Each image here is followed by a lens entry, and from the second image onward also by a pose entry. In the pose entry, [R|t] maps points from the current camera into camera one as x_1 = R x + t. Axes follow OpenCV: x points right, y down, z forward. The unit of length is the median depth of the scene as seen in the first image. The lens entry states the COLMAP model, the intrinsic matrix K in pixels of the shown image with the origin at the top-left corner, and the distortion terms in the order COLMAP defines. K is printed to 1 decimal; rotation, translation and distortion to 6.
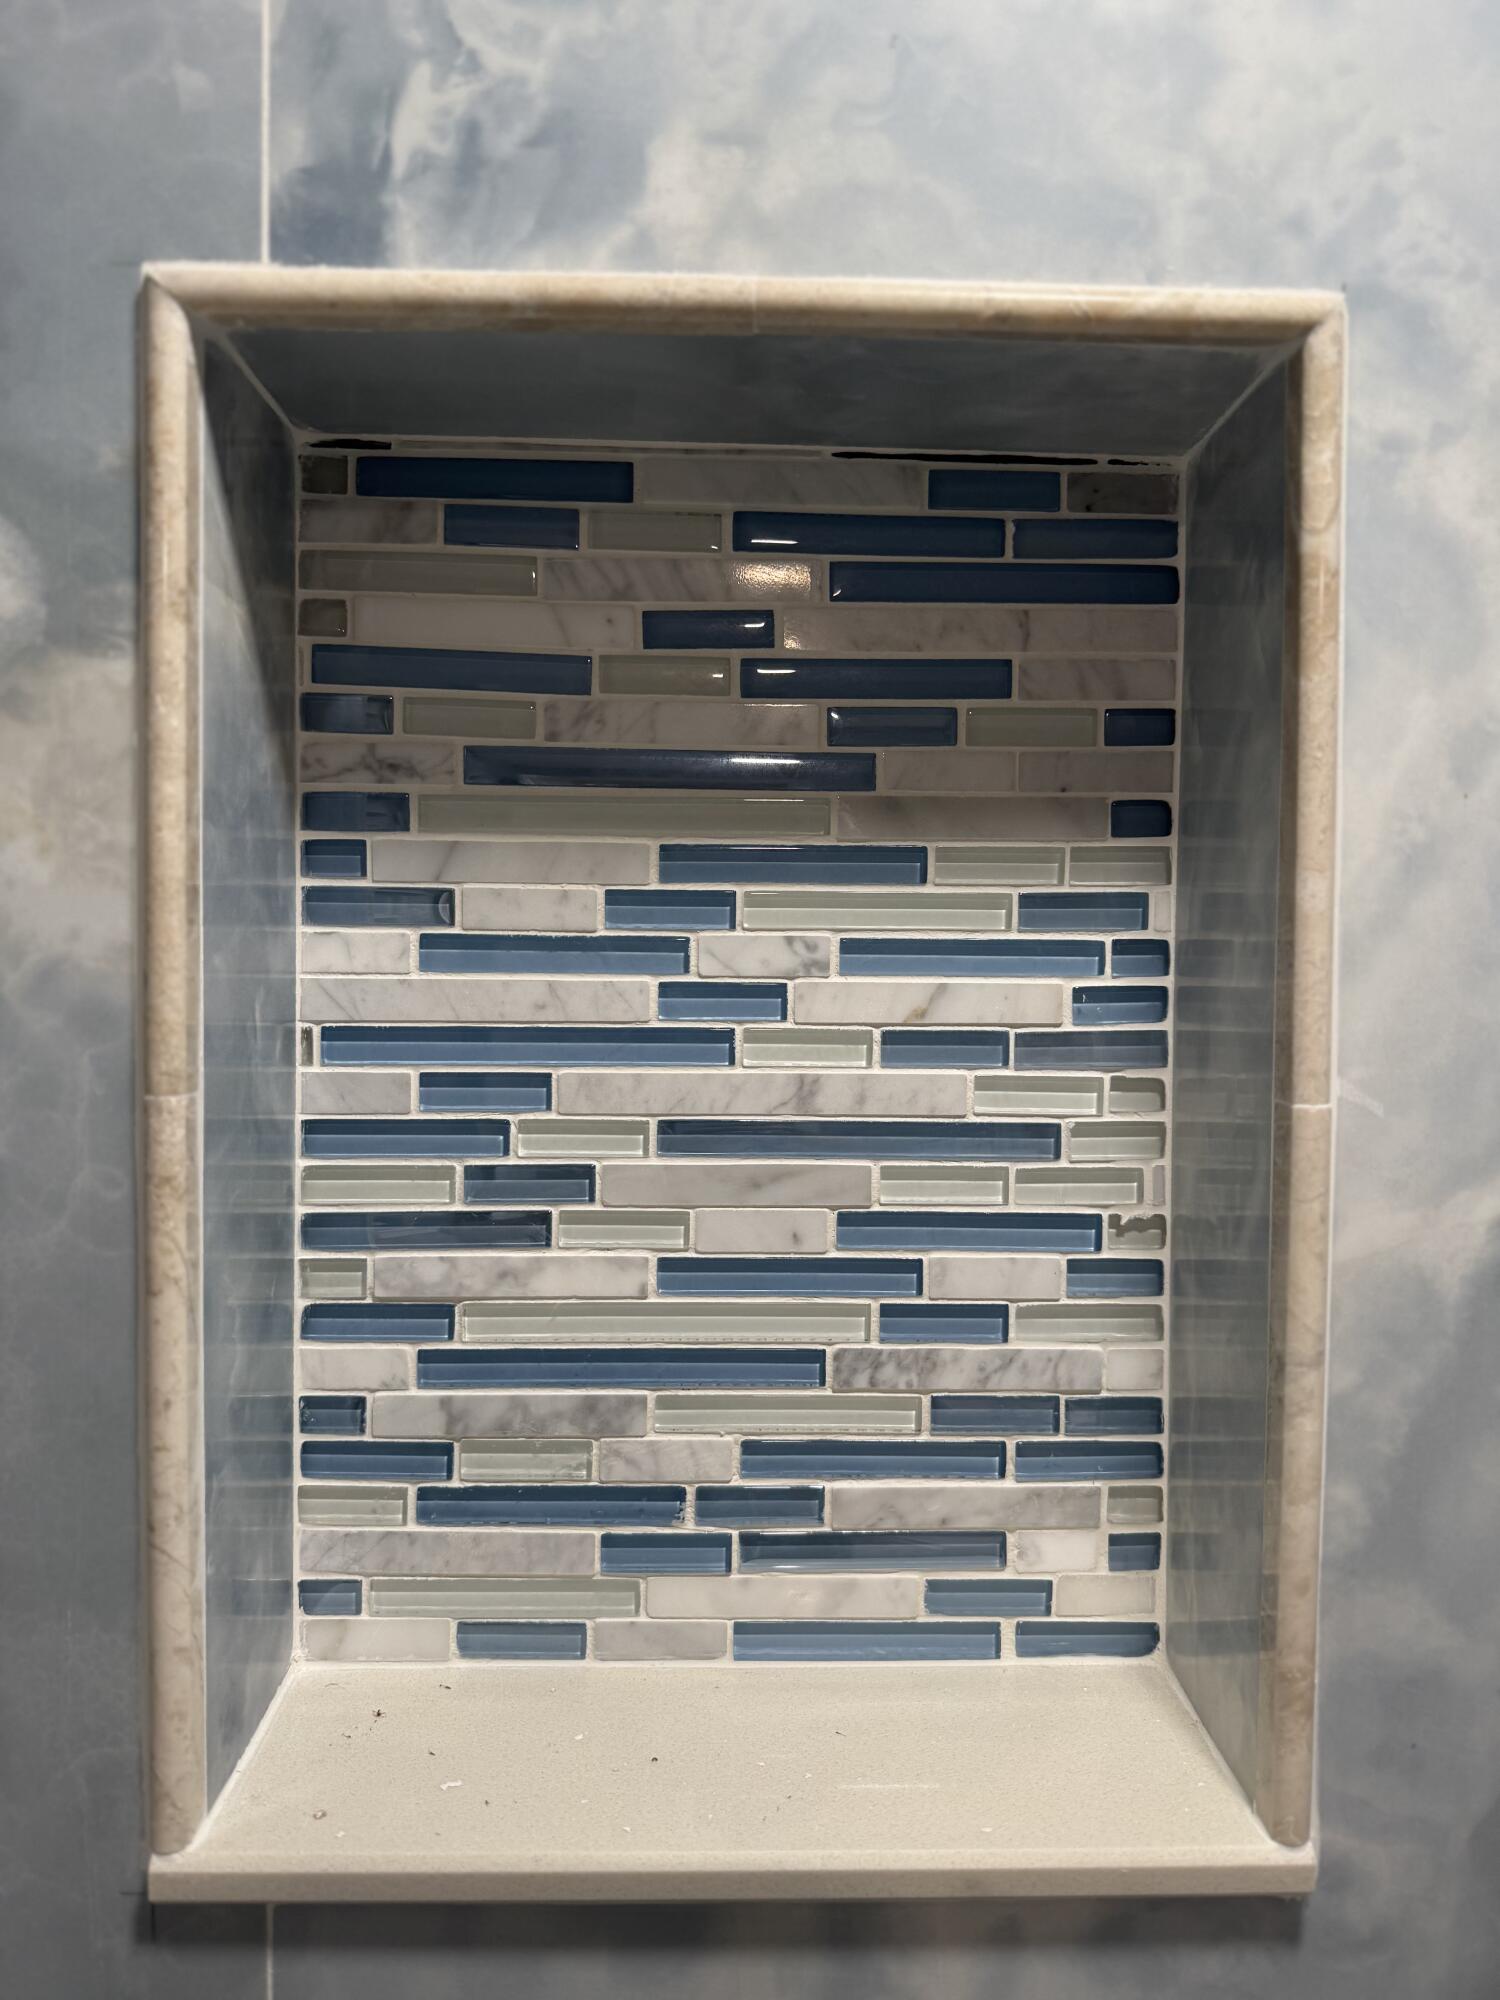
lens RADIAL K [[1417.9, 0, 750.0], [0, 1417.9, 1000.0], [0, 0, 1]] dist [0.047427, -0.007821]
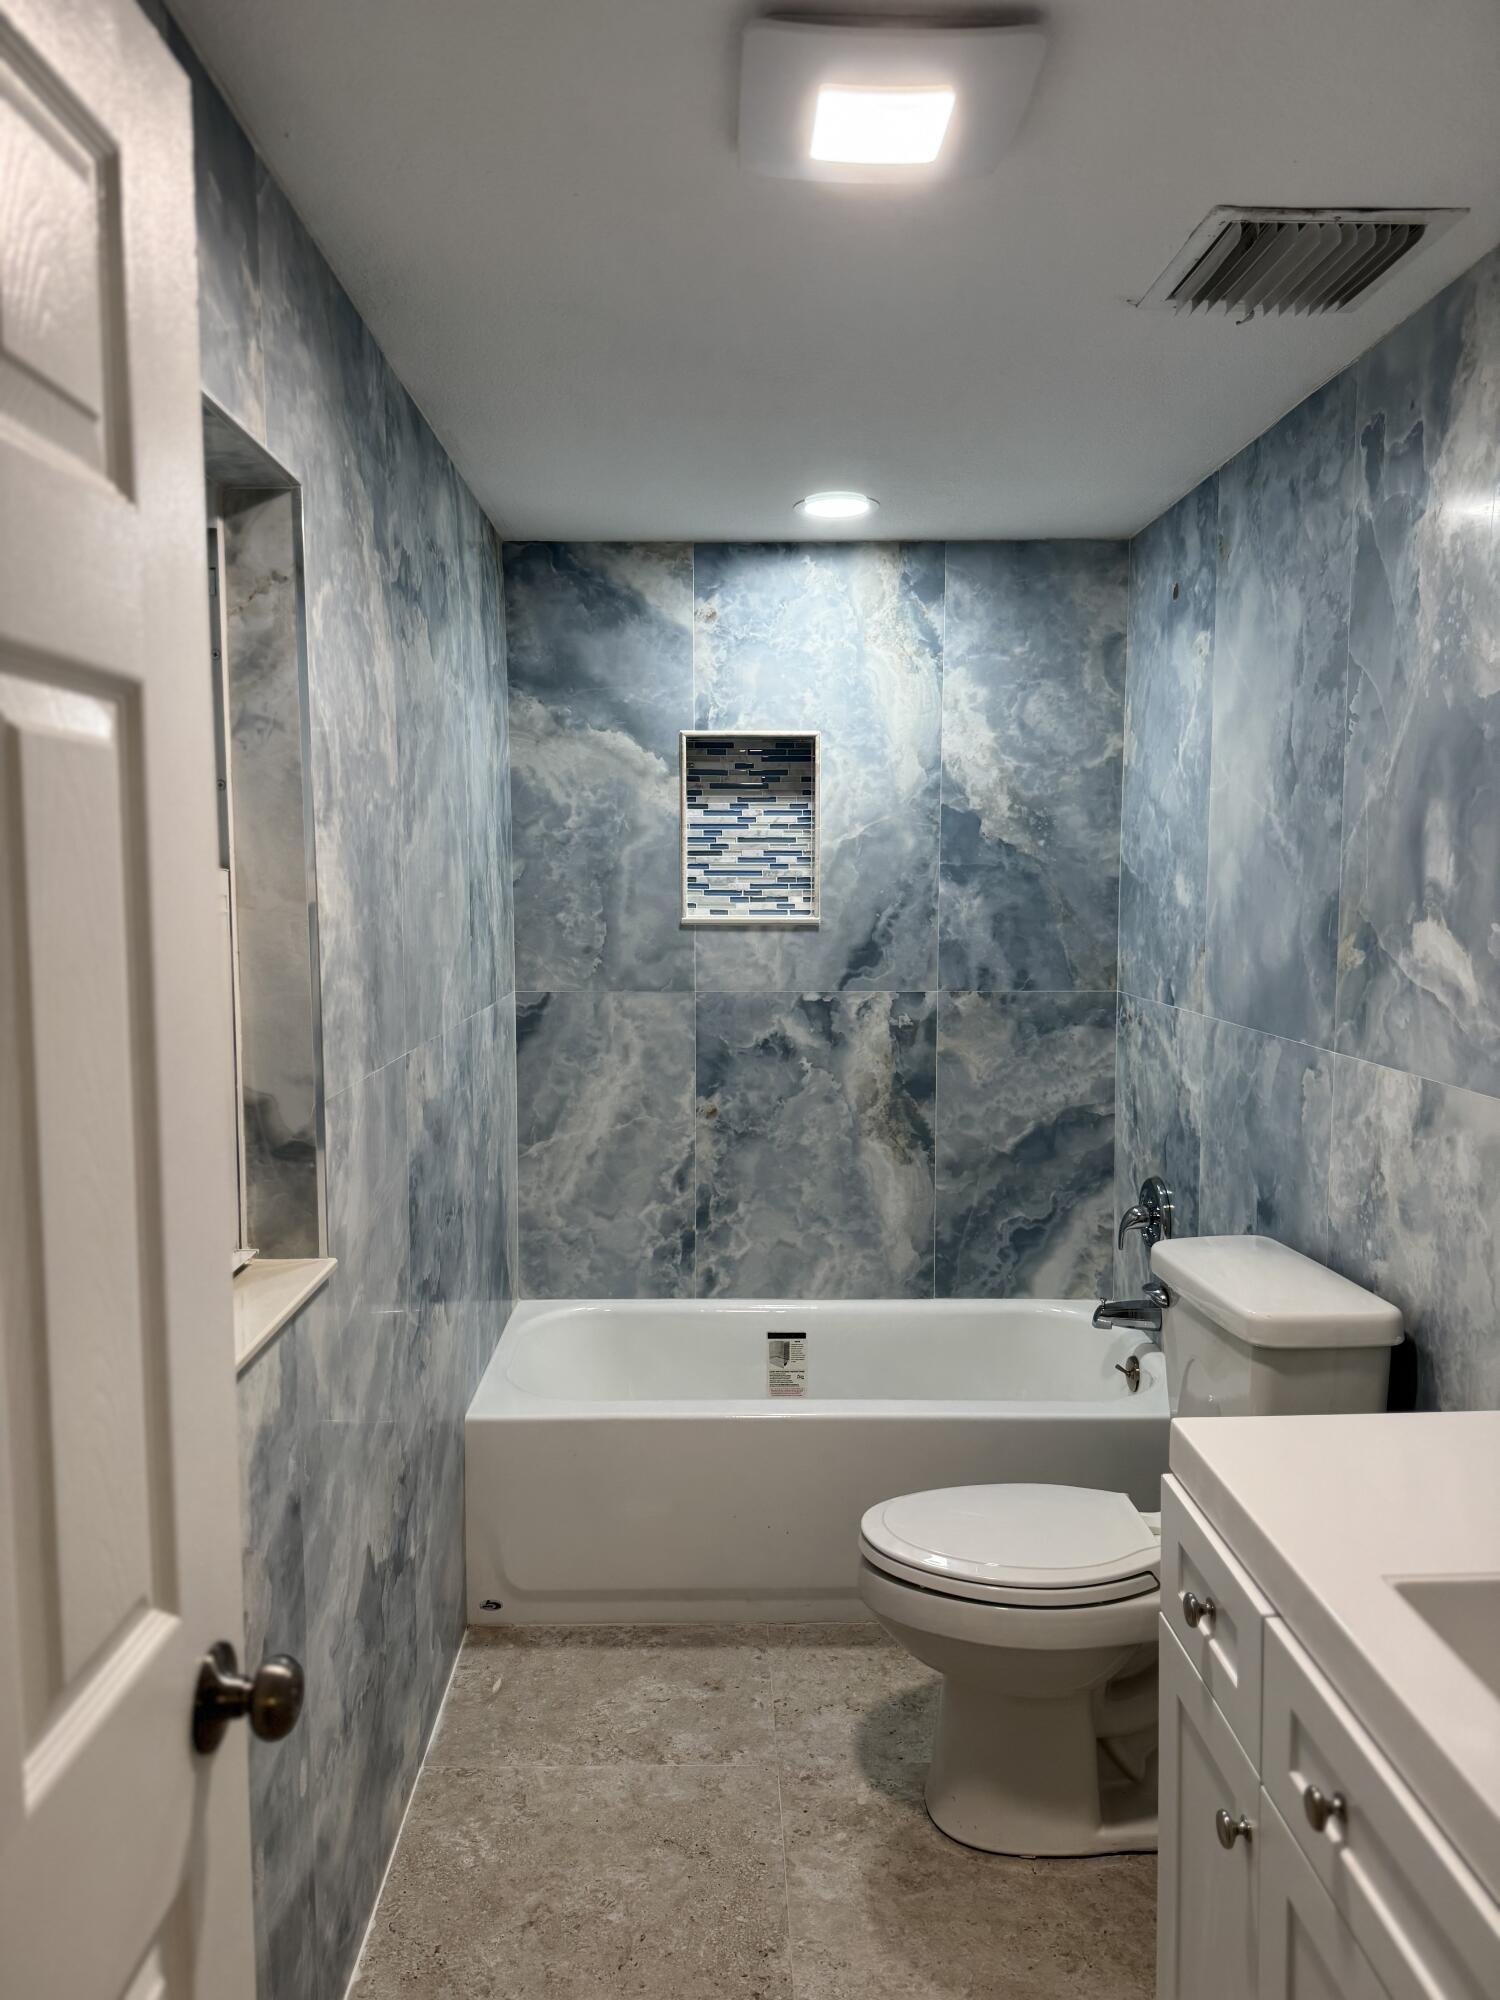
lens RADIAL K [[1389.8, 0, 750.0], [0, 1389.8, 1000.0], [0, 0, 1]] dist [0.152892, -0.310898]
pose [[0.999917, -0.010245, 0.007794, -0.065199], [0.009839, 0.998676, 0.050500, 0.540209], [-0.008301, -0.050420, 0.998694, -5.882537]]
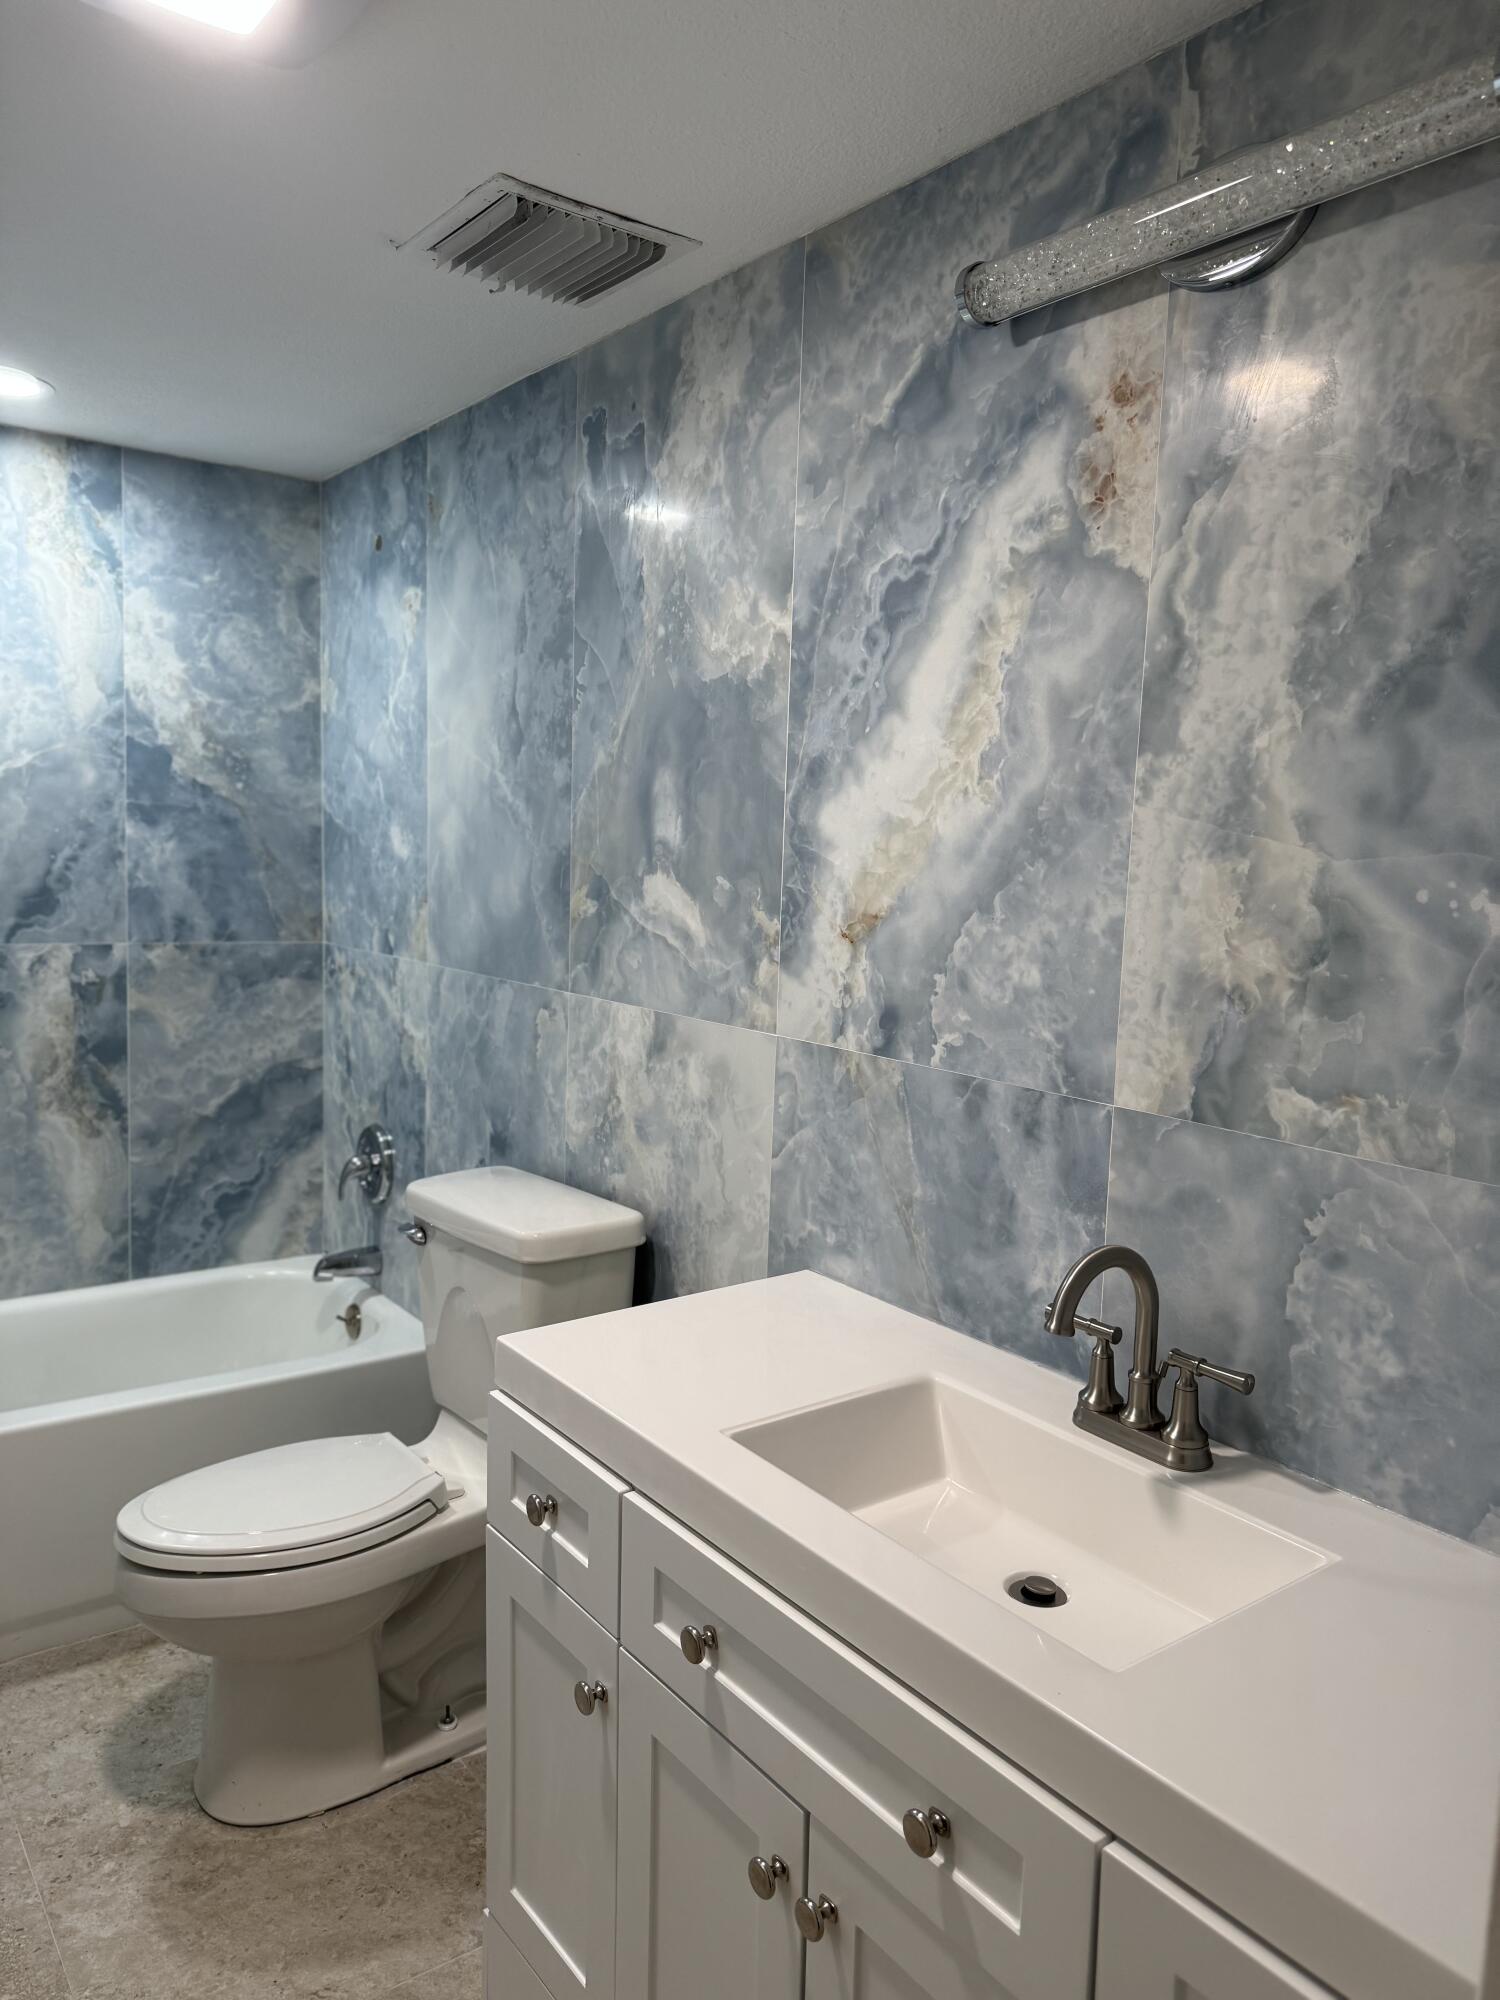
lens RADIAL K [[1389.8, 0, 750.0], [0, 1389.8, 1000.0], [0, 0, 1]] dist [0.152892, -0.310898]
pose [[0.810133, -0.042053, 0.584736, -0.516904], [-0.006325, 0.996739, 0.080446, 0.578383], [-0.586212, -0.068870, 0.807225, -5.756534]]
